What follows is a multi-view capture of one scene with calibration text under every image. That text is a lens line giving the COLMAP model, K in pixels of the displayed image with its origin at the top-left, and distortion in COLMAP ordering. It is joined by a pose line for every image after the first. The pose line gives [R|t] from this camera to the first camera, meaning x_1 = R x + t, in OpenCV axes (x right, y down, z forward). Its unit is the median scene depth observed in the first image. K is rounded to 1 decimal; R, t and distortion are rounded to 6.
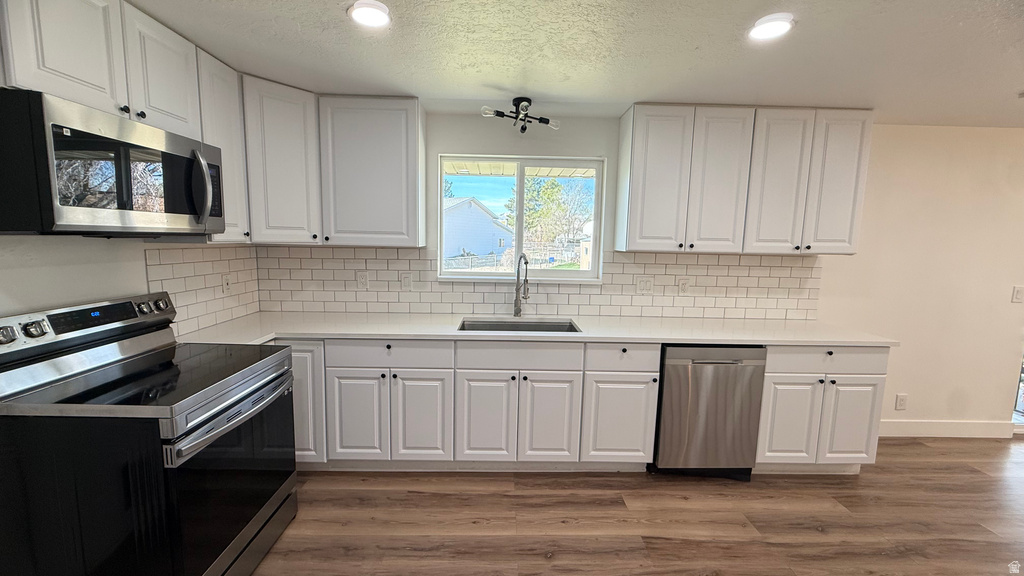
lens RADIAL K [[408.4, 0, 508.7], [0, 408.4, 287.5], [0, 0, 1]] dist [0.000429, 0.000461]
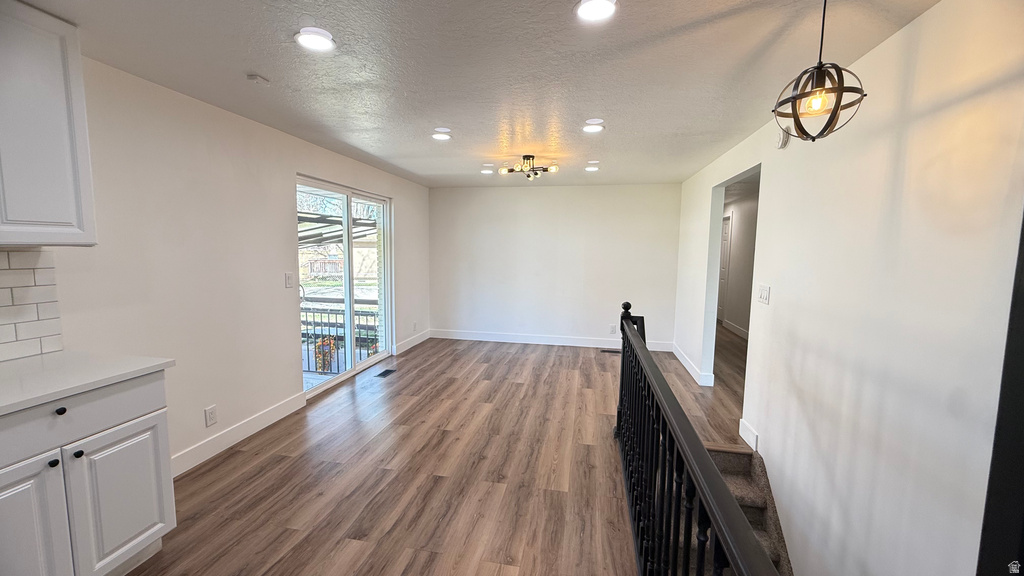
lens RADIAL K [[414.1, 0, 512.0], [0, 414.1, 288.0], [0, 0, 1]] dist [-0.001021, 0.000064]
pose [[0.208009, -0.114661, 0.971383, 0.343506], [0.108672, 0.989666, 0.093548, -0.001002], [-0.972071, 0.086103, 0.218320, 0.208210]]
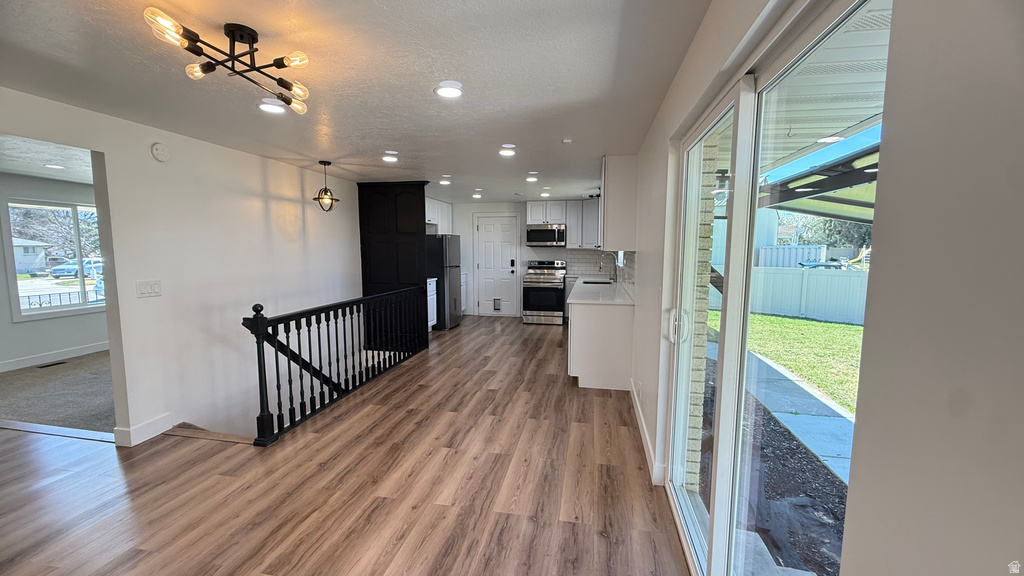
lens RADIAL K [[408.4, 0, 508.7], [0, 408.4, 287.5], [0, 0, 1]] dist [0.000429, 0.000461]
pose [[-0.224158, 0.073947, -0.971743, 2.560088], [-0.124176, 0.986822, 0.103738, -0.061974], [0.966609, 0.143921, -0.212021, 1.073803]]
